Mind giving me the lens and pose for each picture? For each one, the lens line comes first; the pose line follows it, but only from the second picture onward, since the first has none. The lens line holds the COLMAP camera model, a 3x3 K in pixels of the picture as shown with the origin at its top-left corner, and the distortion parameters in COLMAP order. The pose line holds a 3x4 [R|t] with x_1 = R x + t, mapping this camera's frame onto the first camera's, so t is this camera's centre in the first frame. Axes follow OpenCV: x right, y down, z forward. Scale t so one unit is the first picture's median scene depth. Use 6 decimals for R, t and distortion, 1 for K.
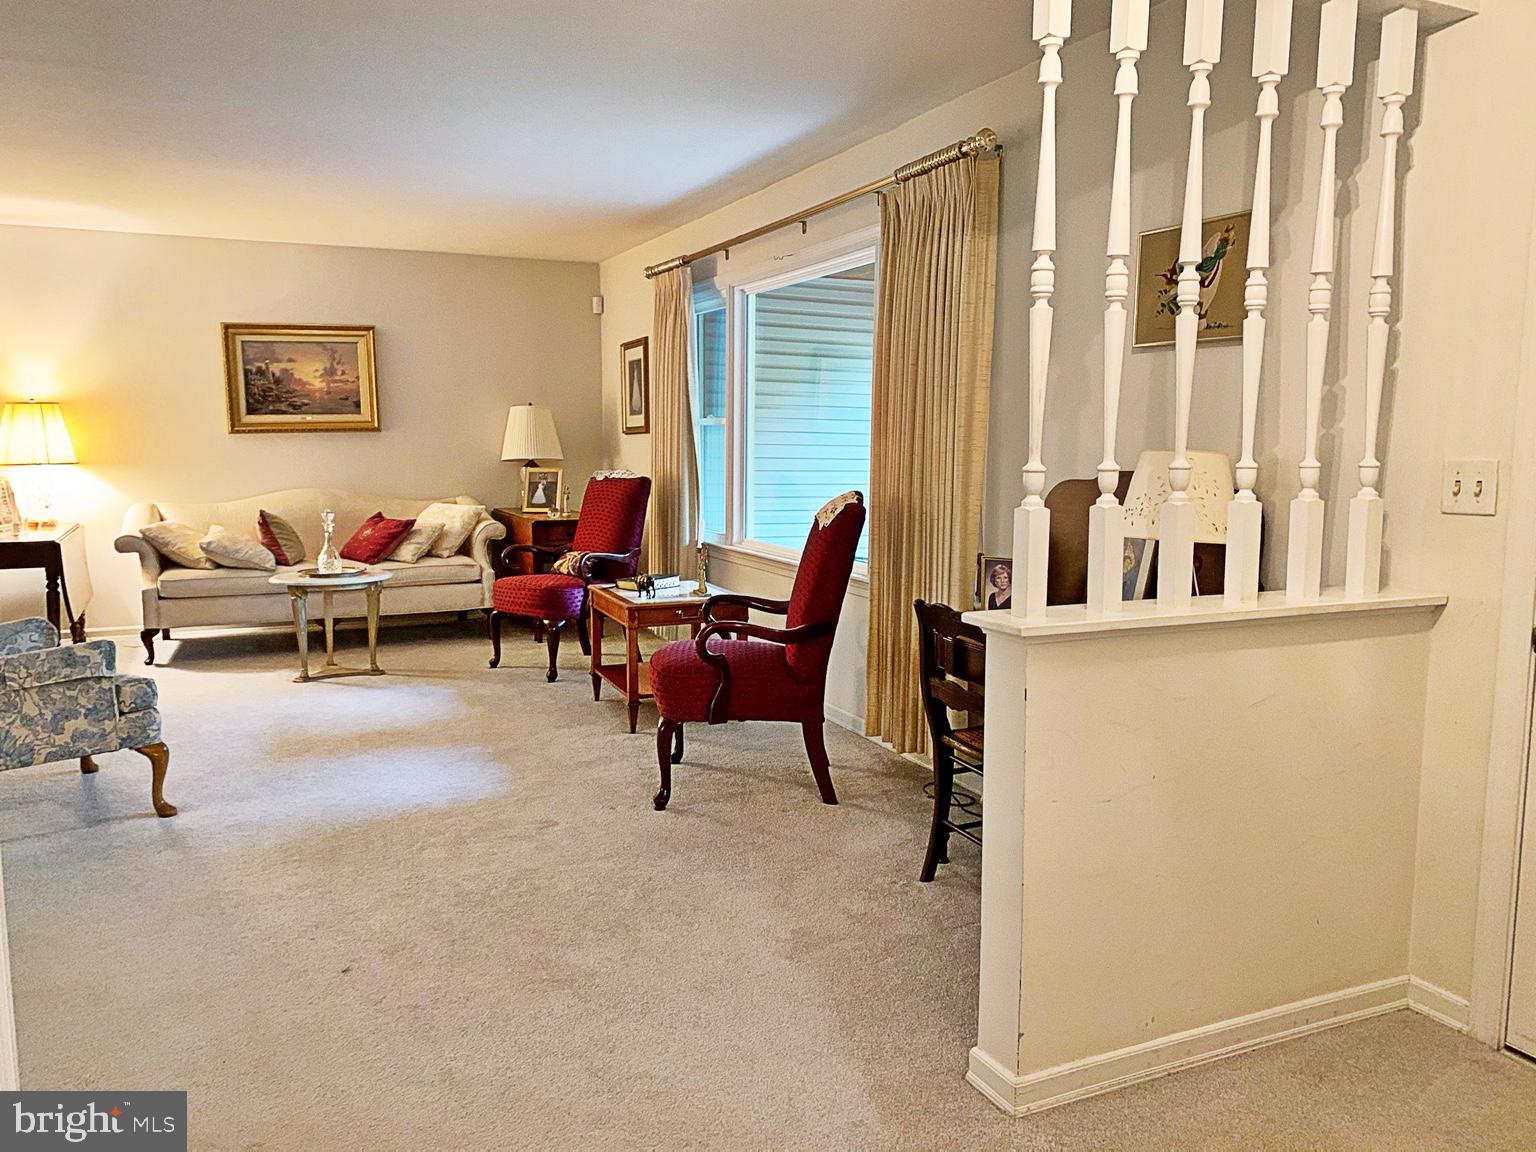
lens RADIAL K [[1174.6, 0, 768.0], [0, 1174.6, 576.0], [0, 0, 1]] dist [-0.129318, -0.004376]
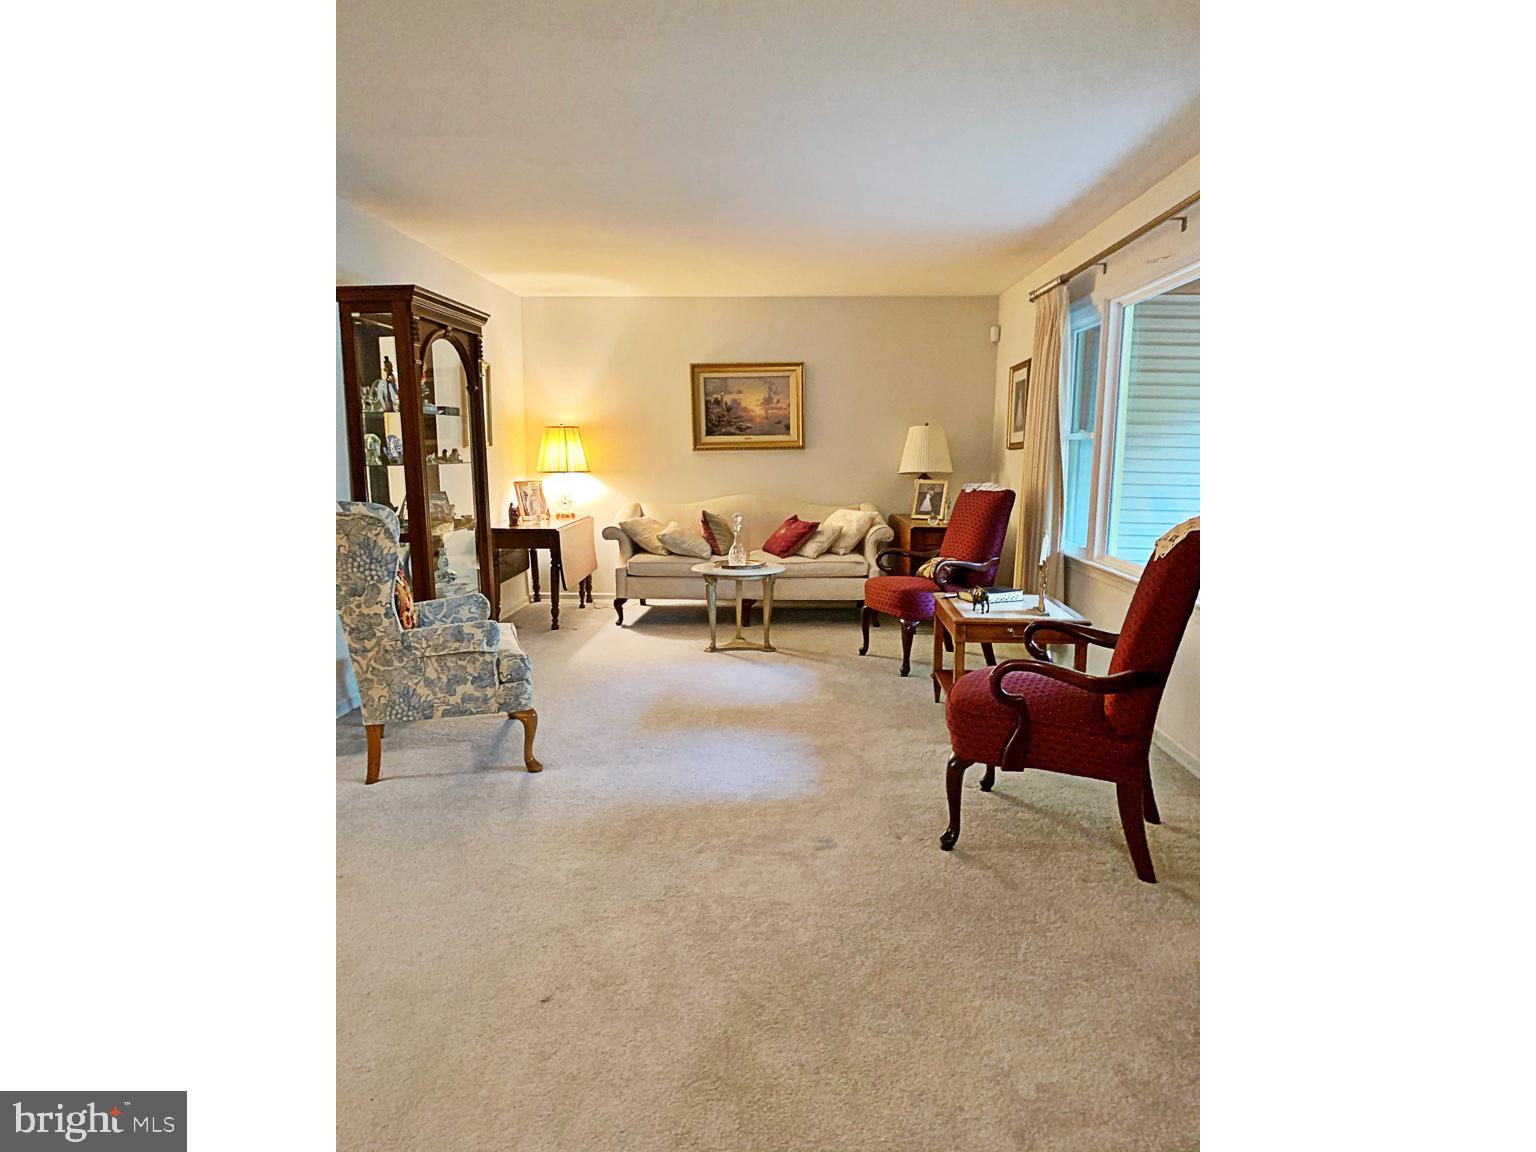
lens RADIAL K [[857.1, 0, 729.1], [0, 857.1, 566.7], [0, 0, 1]] dist [0.000222, -0.001682]
pose [[0.877113, 0.051834, -0.477478, 0.044721], [-0.045443, 0.998656, 0.024934, -0.022260], [0.478129, -0.000172, 0.878290, 0.189879]]
